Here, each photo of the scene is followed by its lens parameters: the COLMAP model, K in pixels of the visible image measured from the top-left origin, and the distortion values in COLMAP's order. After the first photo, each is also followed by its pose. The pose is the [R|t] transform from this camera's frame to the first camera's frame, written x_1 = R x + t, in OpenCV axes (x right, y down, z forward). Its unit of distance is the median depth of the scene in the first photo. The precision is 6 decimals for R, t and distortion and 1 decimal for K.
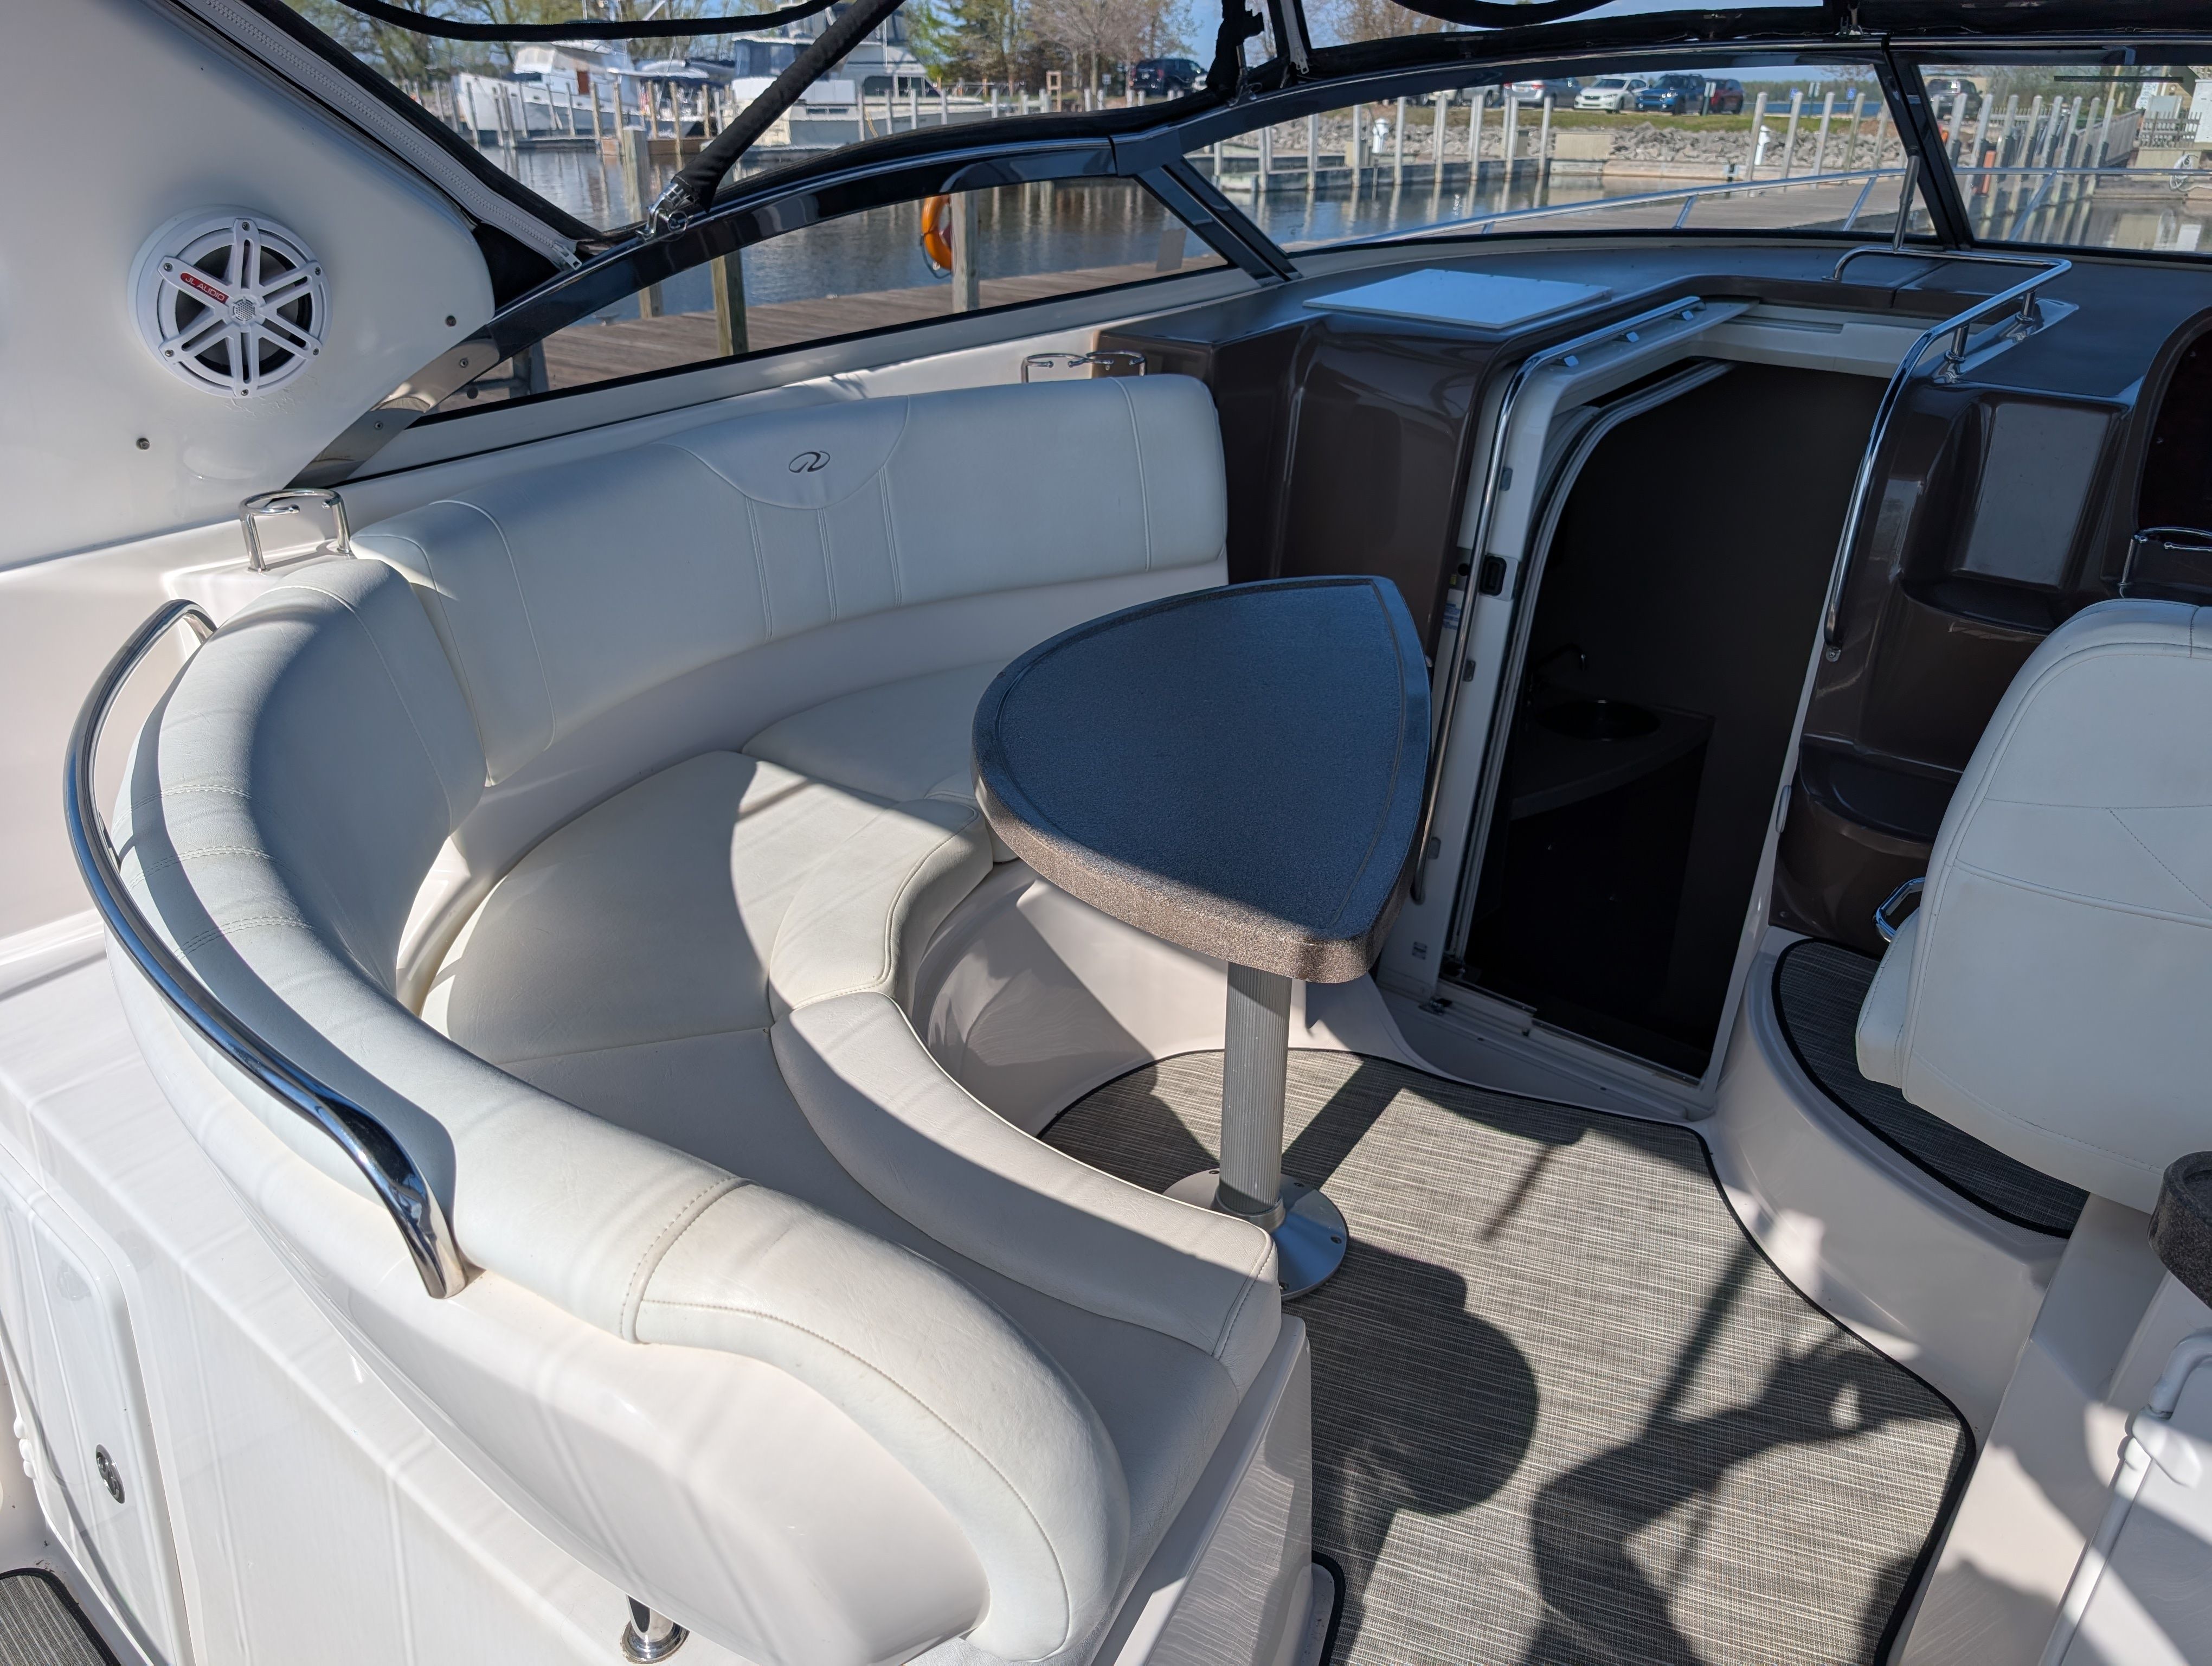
lens RADIAL K [[1645.2, 0, 1088.4], [0, 1645.2, 819.9], [0, 0, 1]] dist [0.017315, -0.005551]
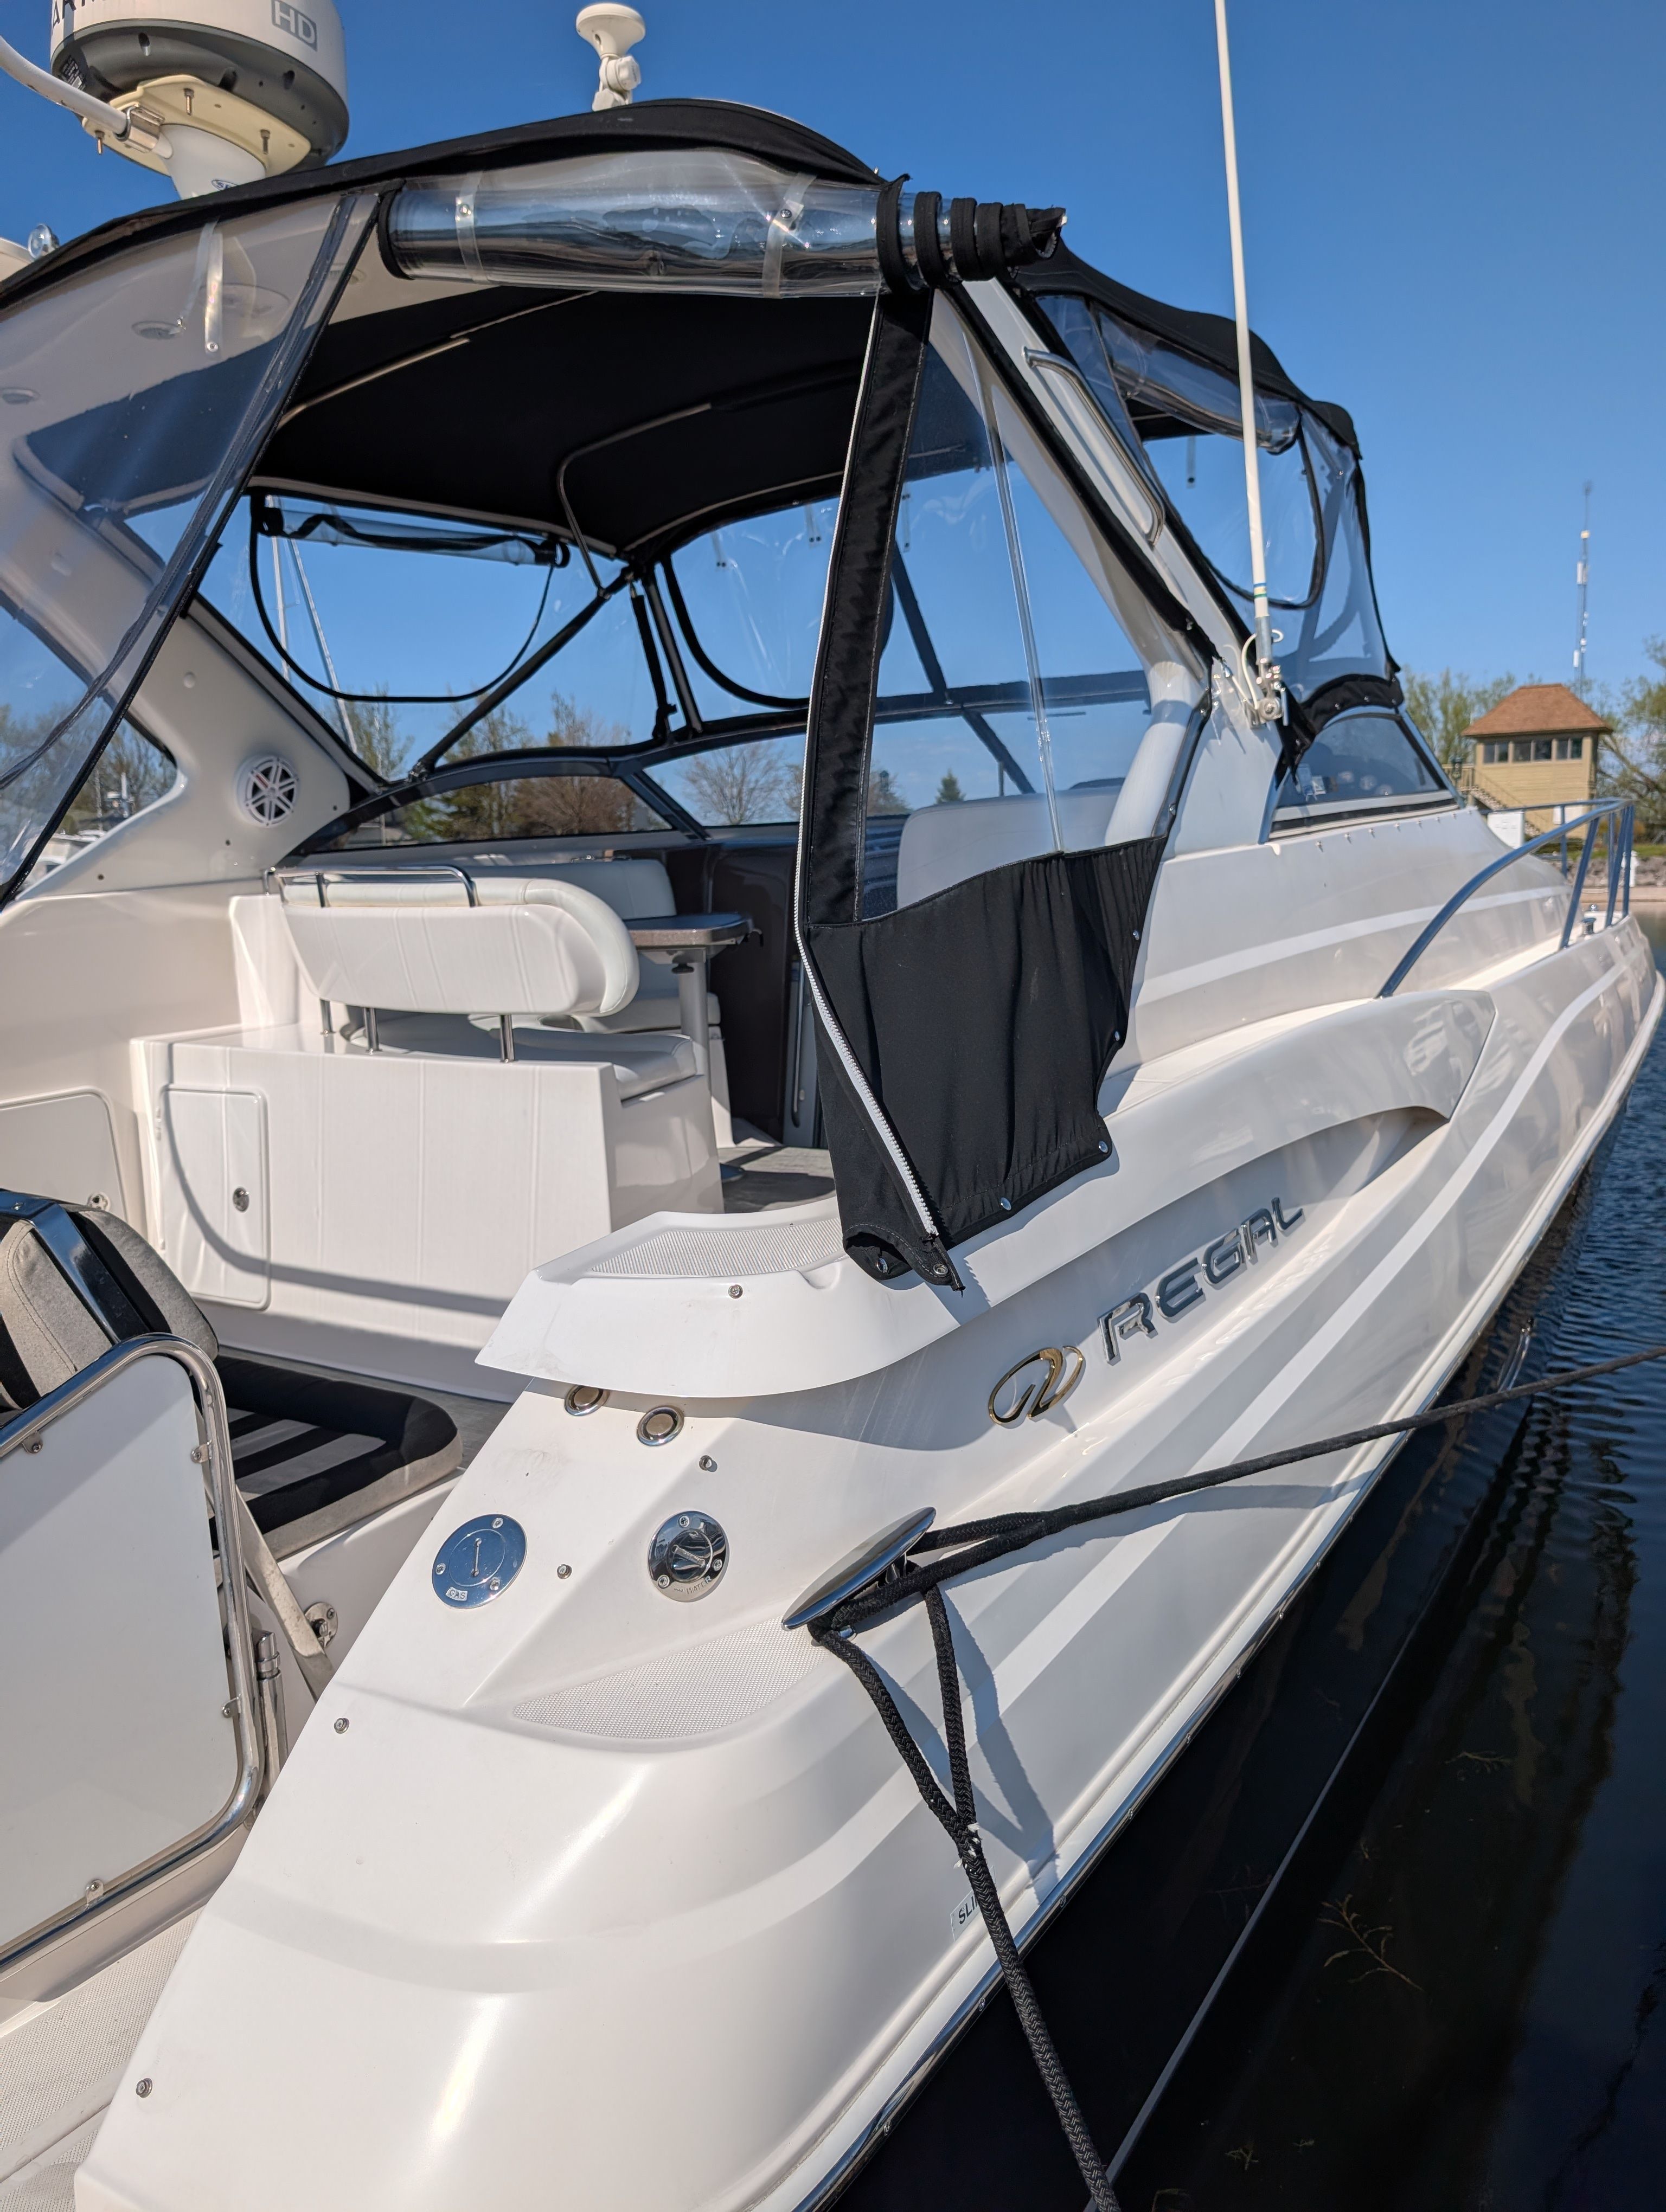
lens RADIAL K [[1664.7, 0, 823.1], [0, 1664.7, 1058.7], [0, 0, 1]] dist [0.032129, -0.002065]
pose [[0.987987, -0.059836, 0.142482, -0.037270], [0.099371, 0.952092, -0.289216, 0.565766], [-0.118350, 0.299901, 0.946601, -0.879354]]
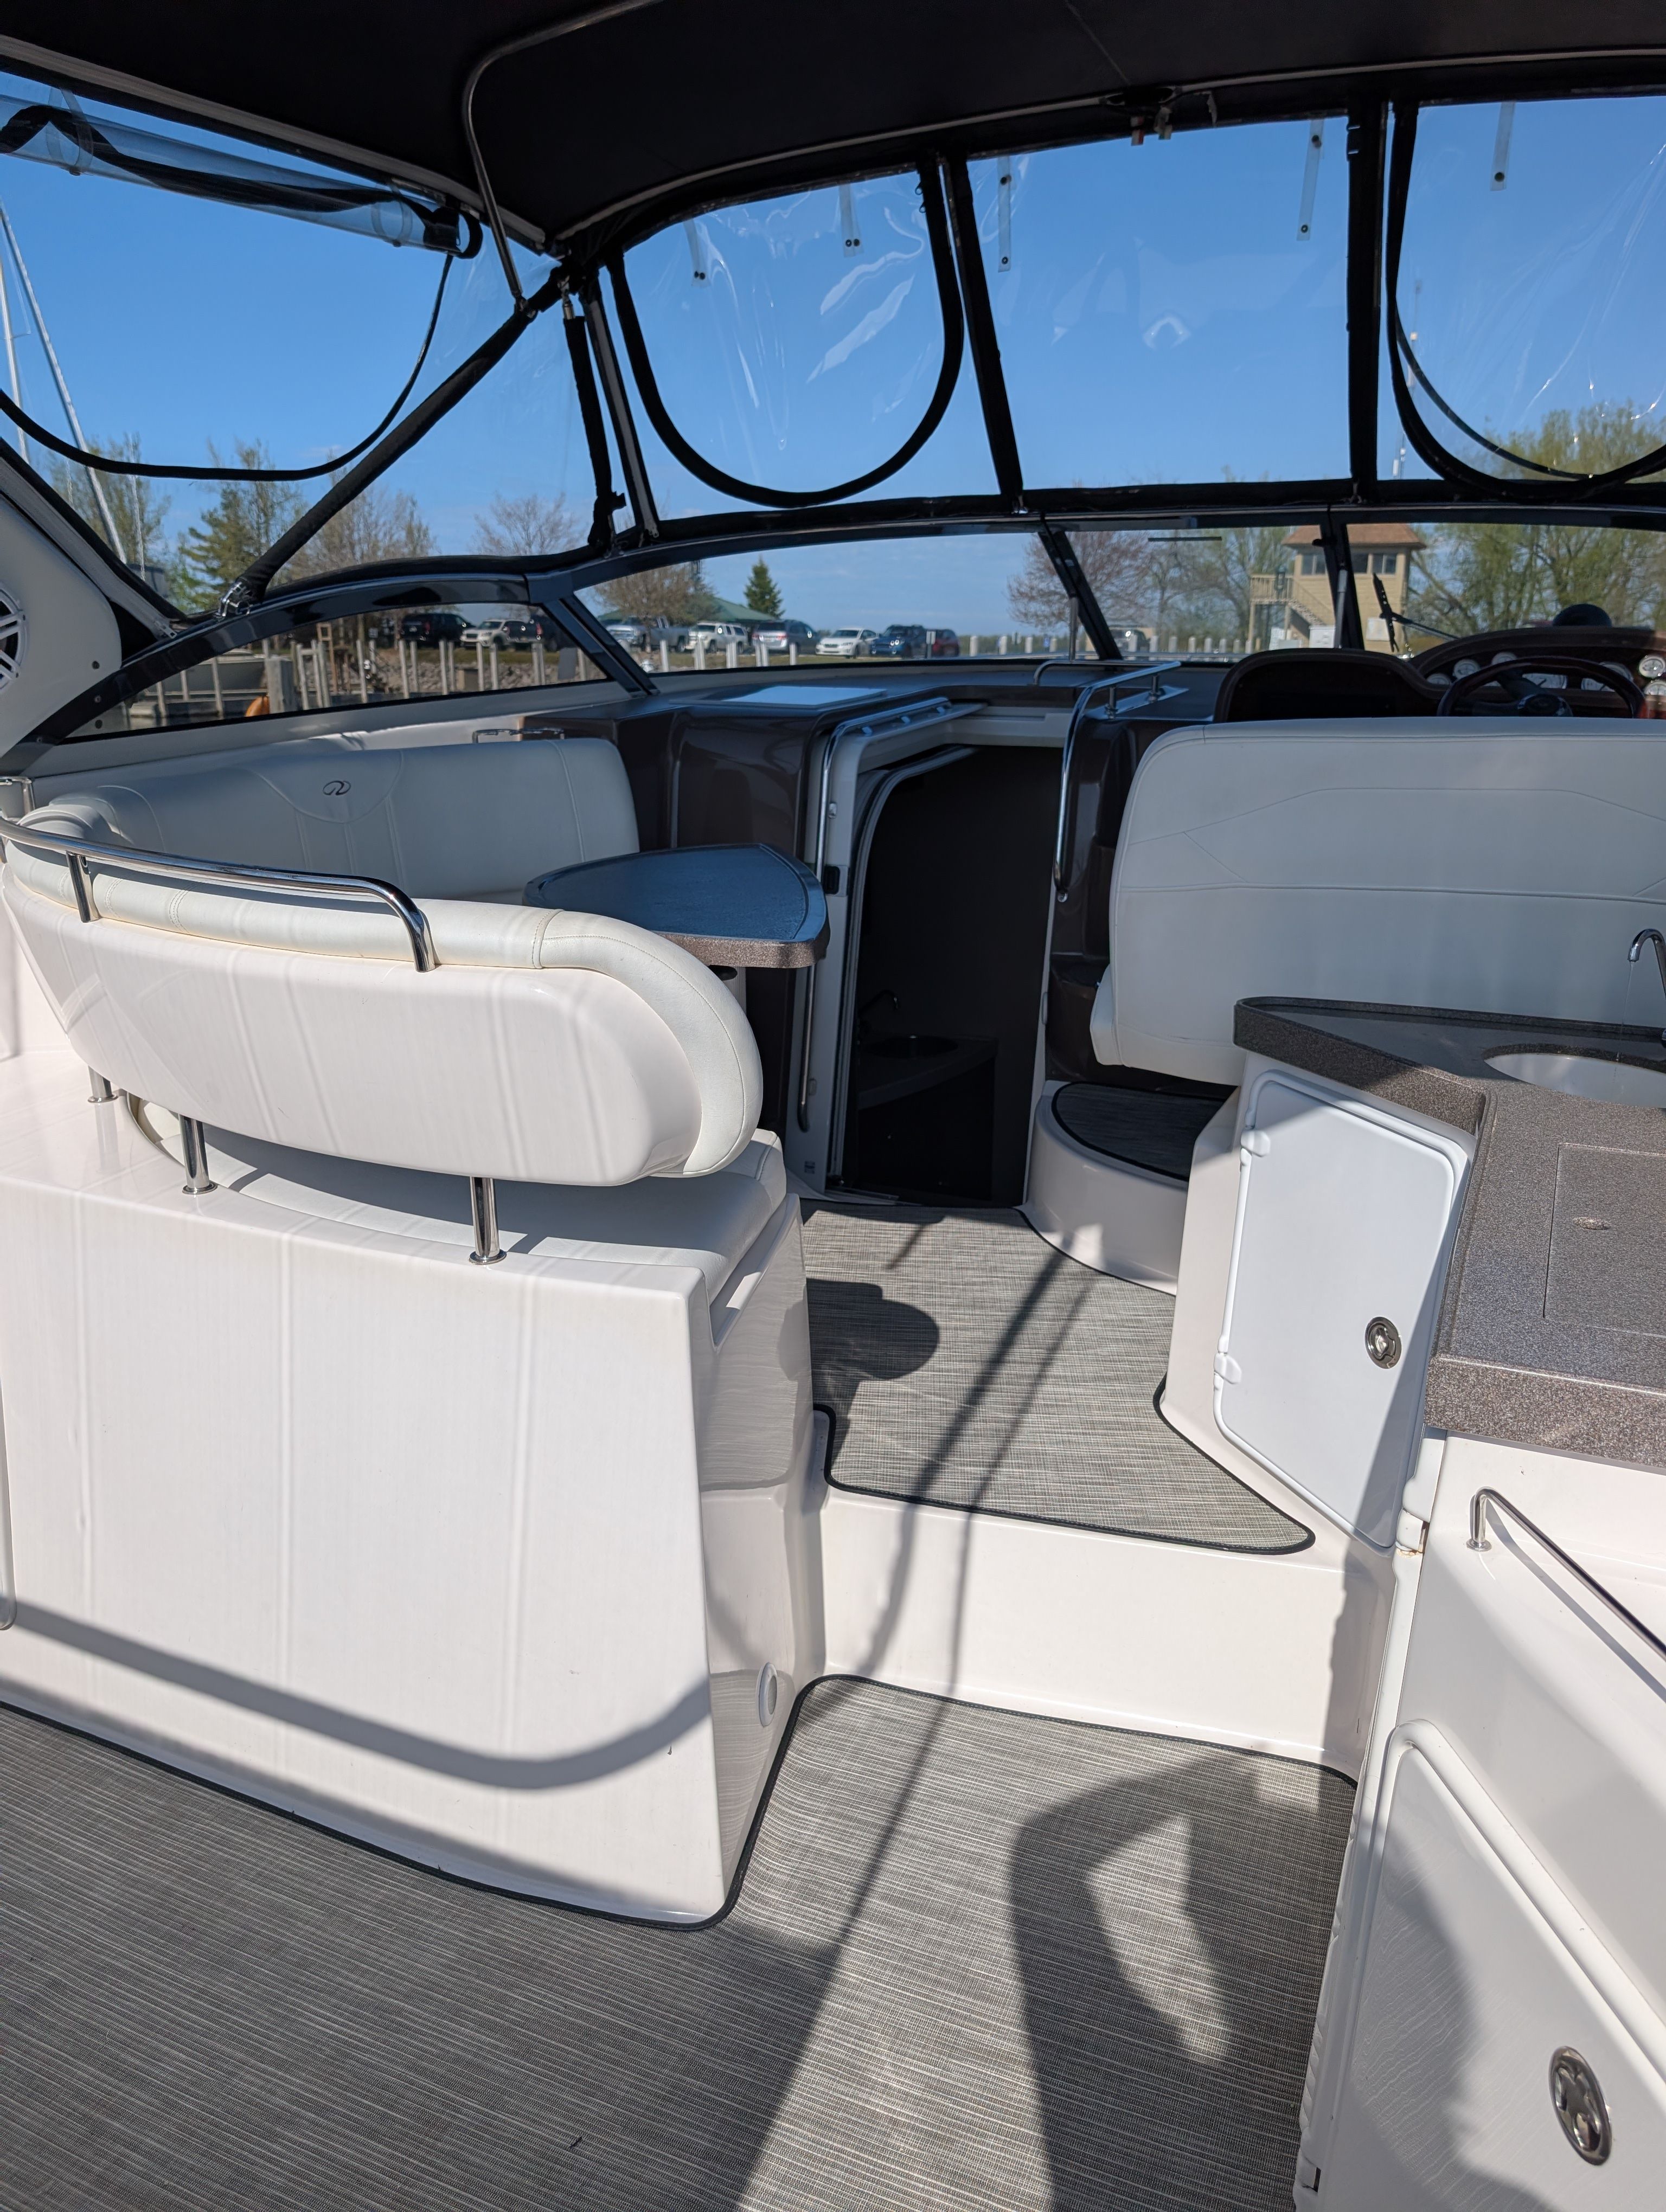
lens RADIAL K [[1645.2, 0, 823.5], [0, 1645.2, 1098.3], [0, 0, 1]] dist [0.017315, -0.005551]
pose [[0.964063, -0.078155, 0.253917, -0.124324], [0.114614, 0.984587, -0.132110, 0.213265], [-0.239678, 0.156464, 0.958161, -0.286938]]
